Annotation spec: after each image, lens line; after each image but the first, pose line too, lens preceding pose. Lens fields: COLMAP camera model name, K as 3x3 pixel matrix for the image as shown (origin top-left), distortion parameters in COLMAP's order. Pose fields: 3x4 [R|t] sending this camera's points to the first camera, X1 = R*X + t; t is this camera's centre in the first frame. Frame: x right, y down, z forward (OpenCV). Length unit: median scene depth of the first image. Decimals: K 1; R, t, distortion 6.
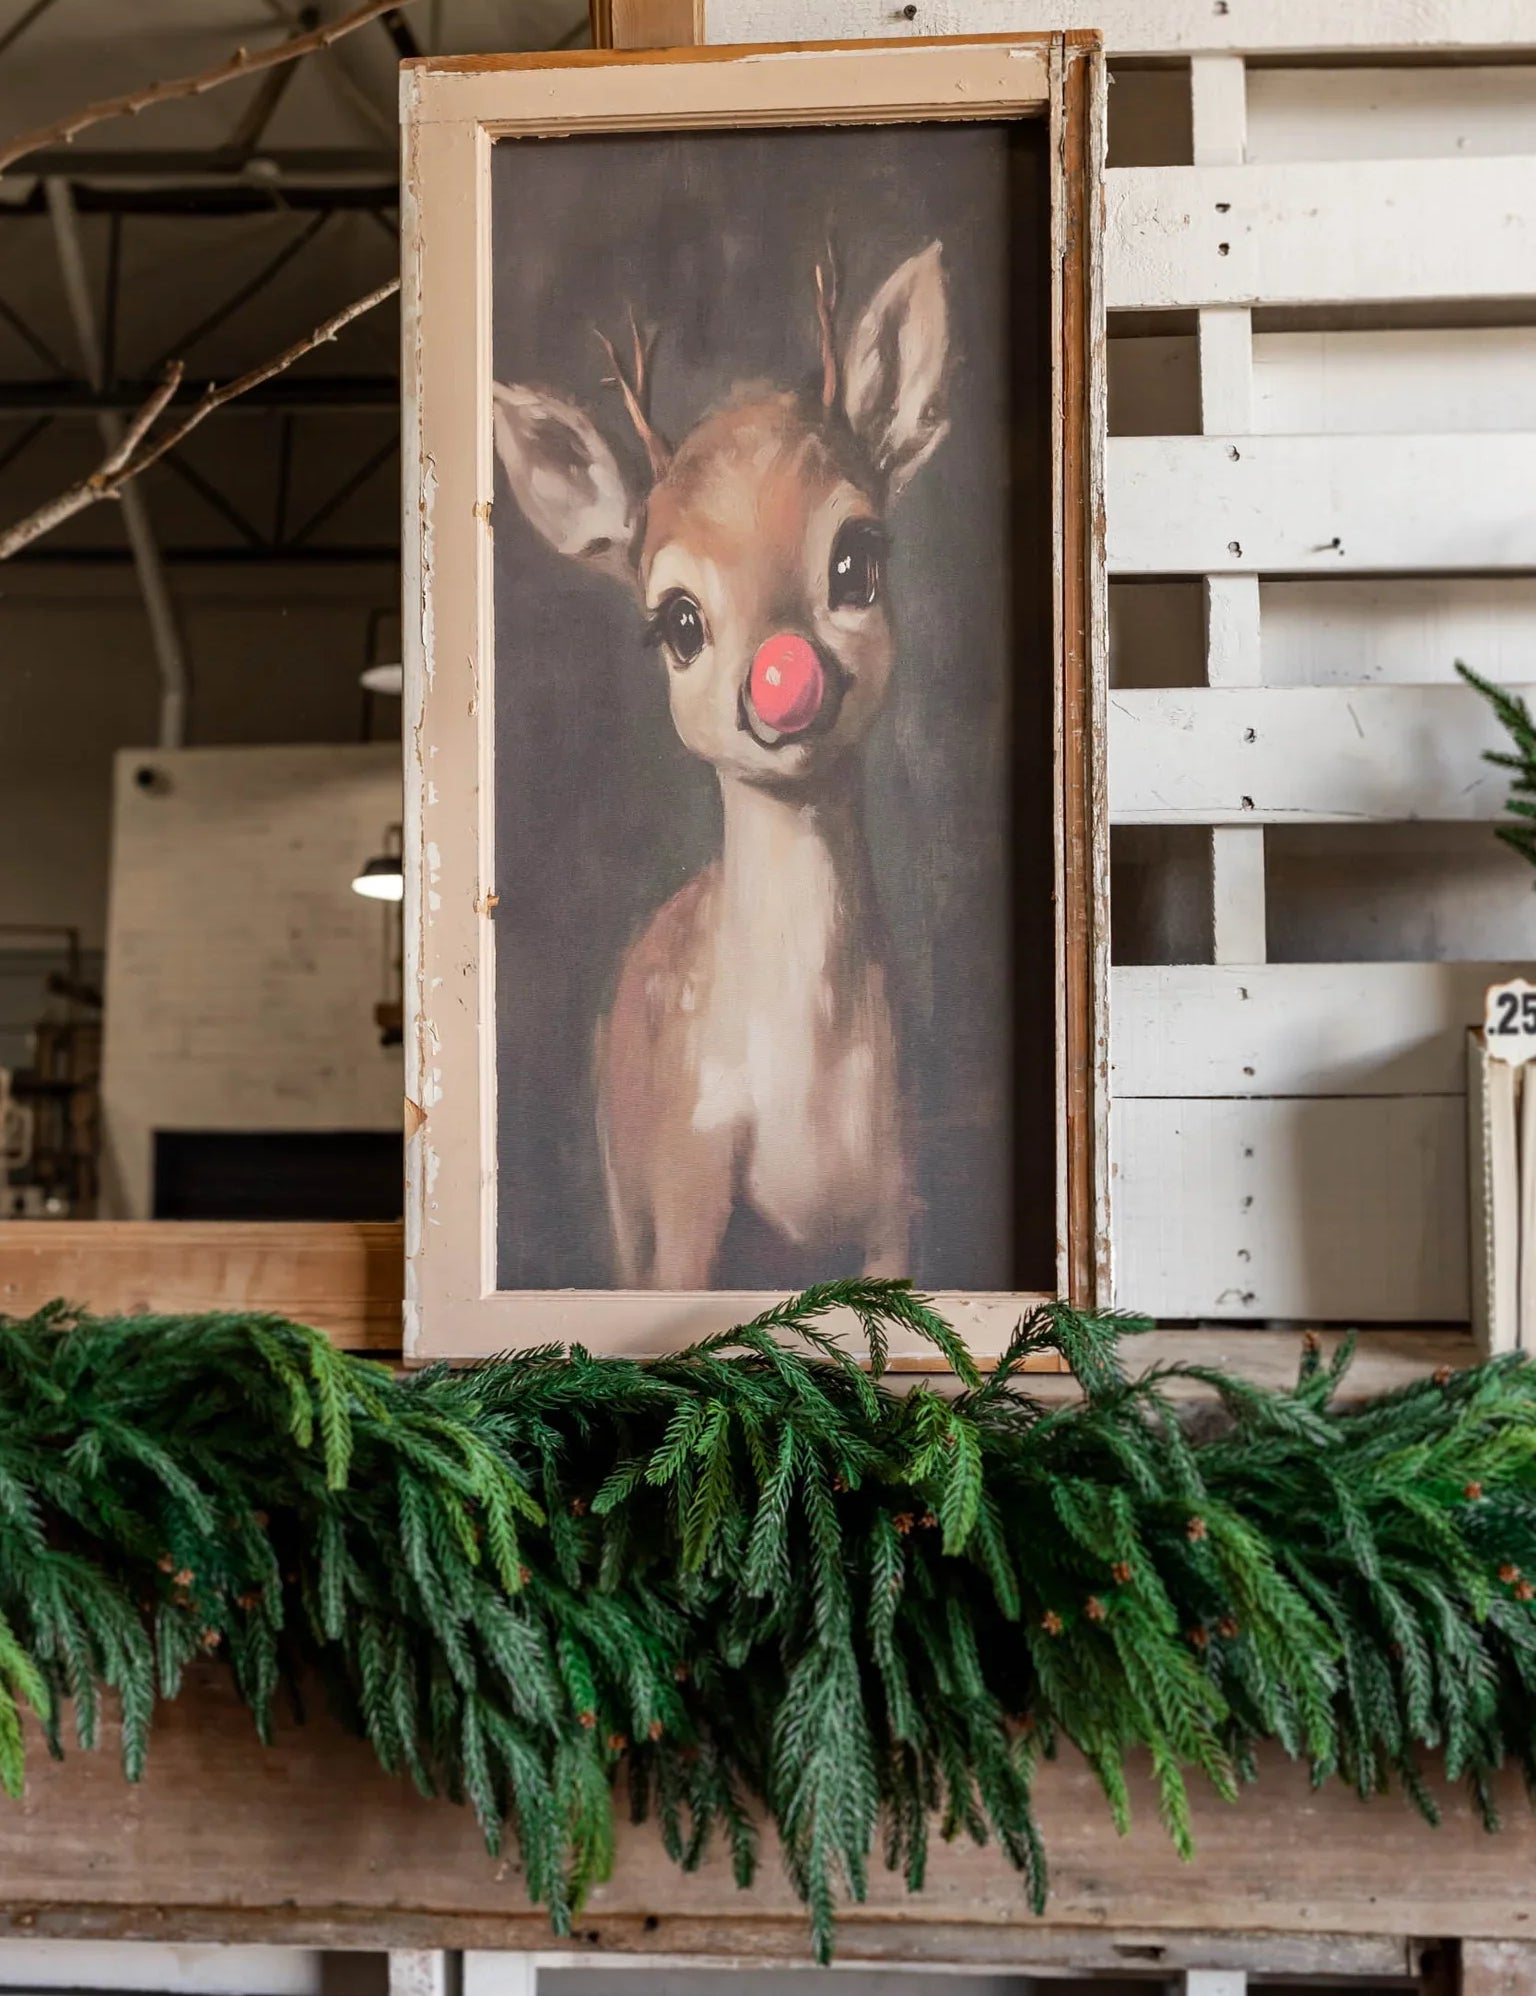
lens RADIAL K [[3348.4, 0, 773.5], [0, 3348.4, 1025.1], [0, 0, 1]] dist [-0.010476, 0.087953]
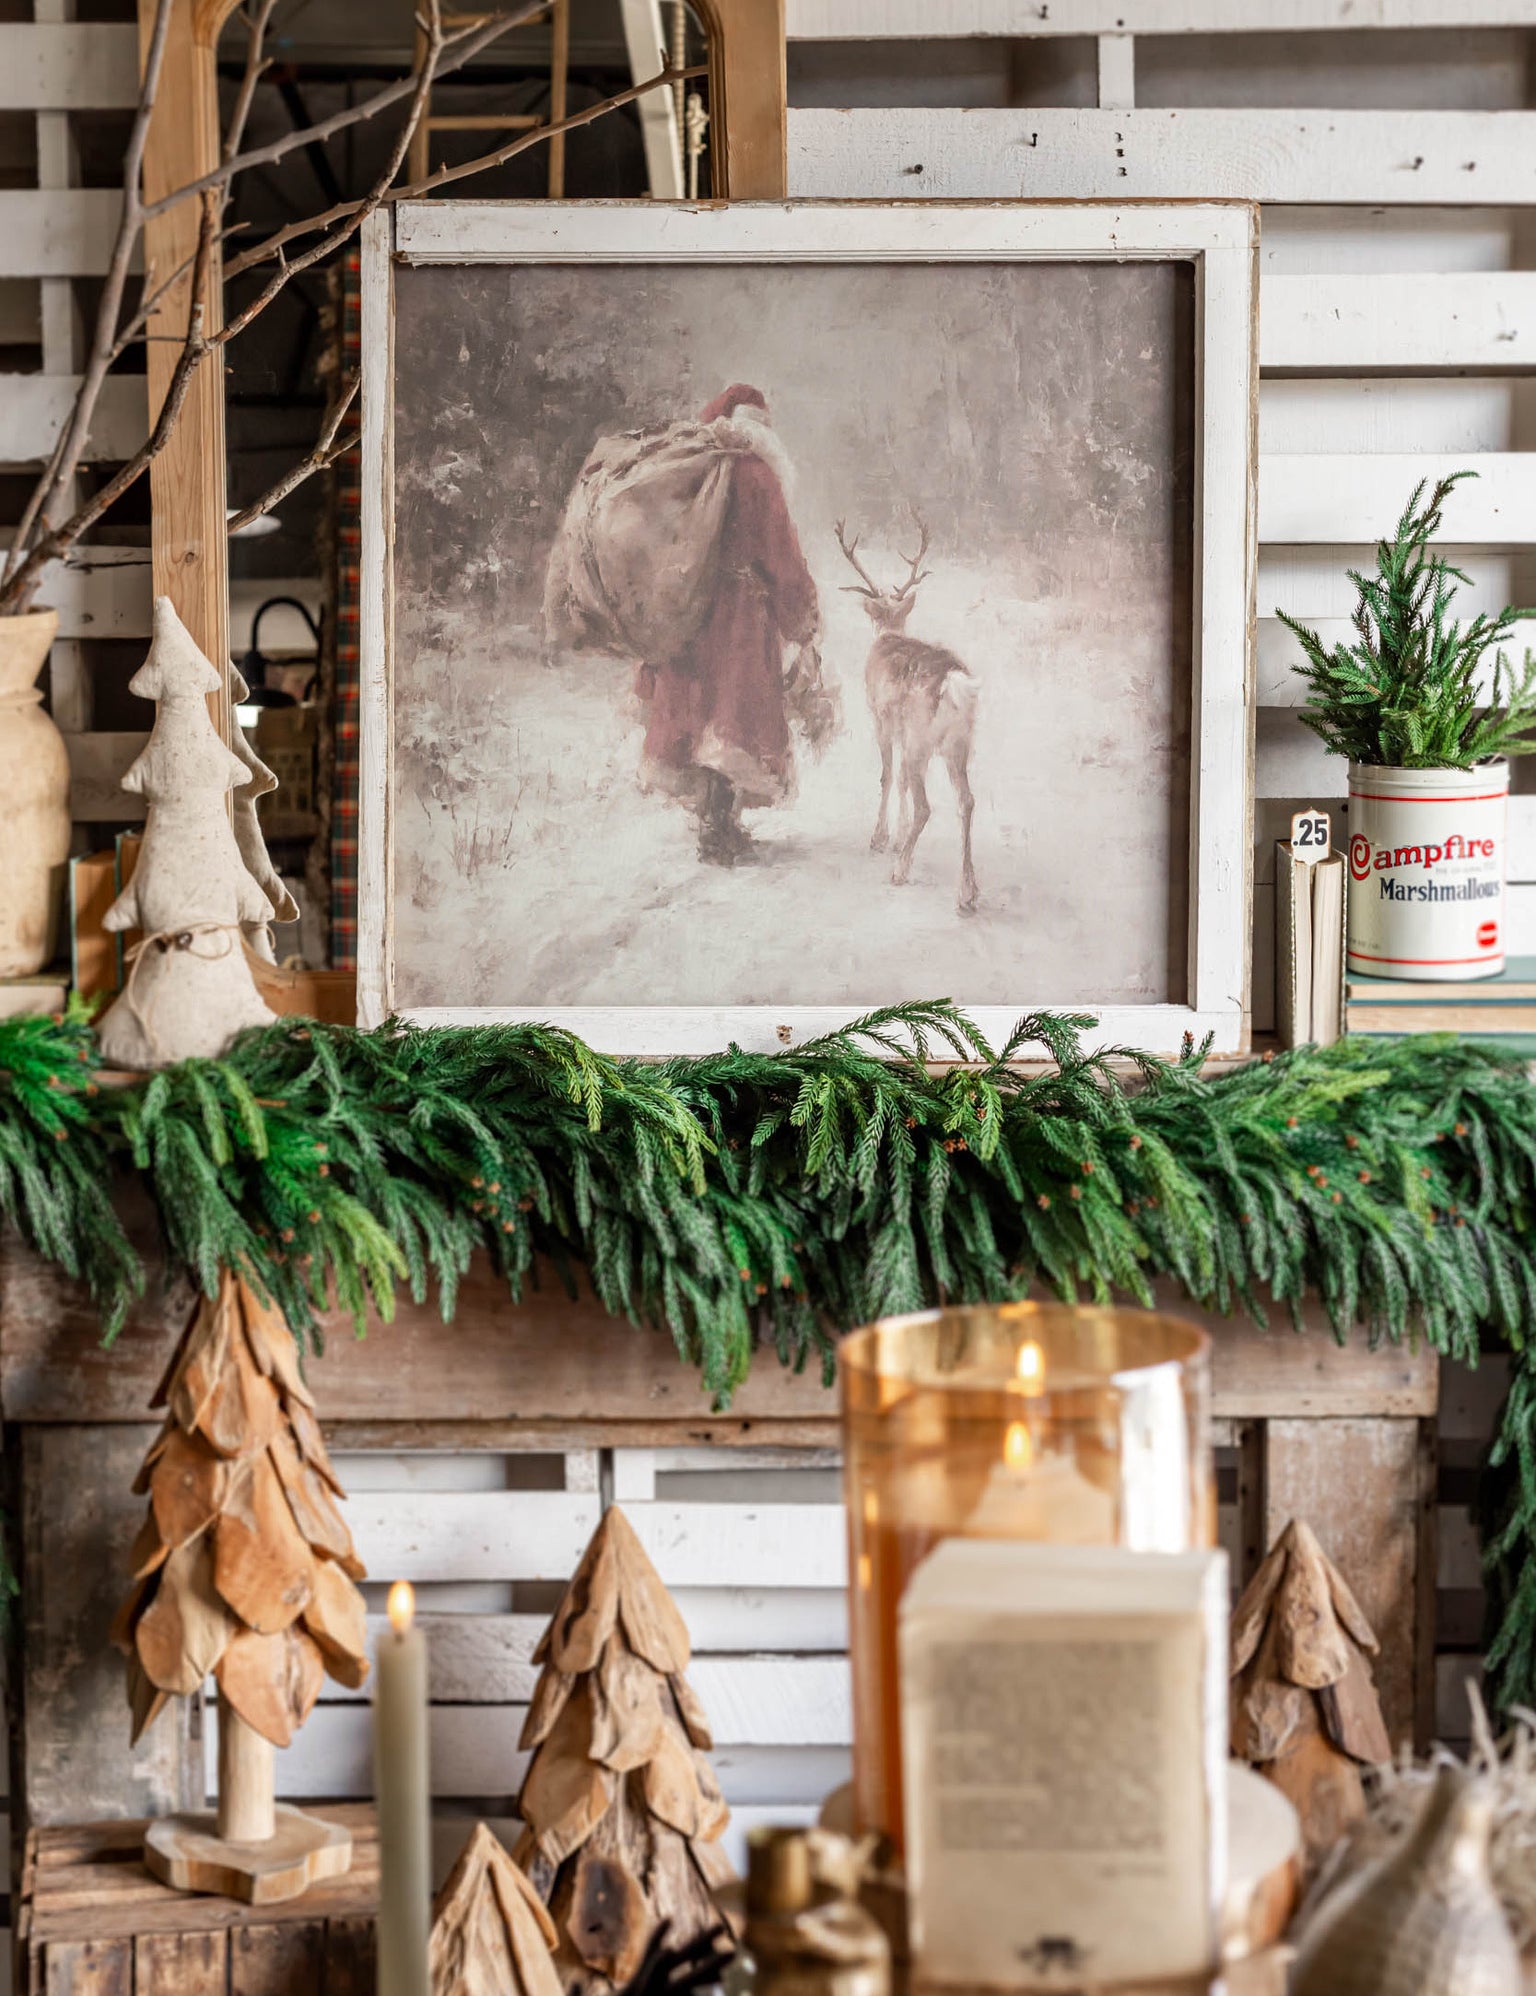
lens RADIAL K [[3348.4, 0, 773.5], [0, 3348.4, 1025.1], [0, 0, 1]] dist [-0.010476, 0.087953]
pose [[0.995338, -0.006436, 0.096237, -0.195235], [0.000997, 0.998405, 0.056458, -0.002109], [-0.096447, -0.056098, 0.993756, -0.587108]]
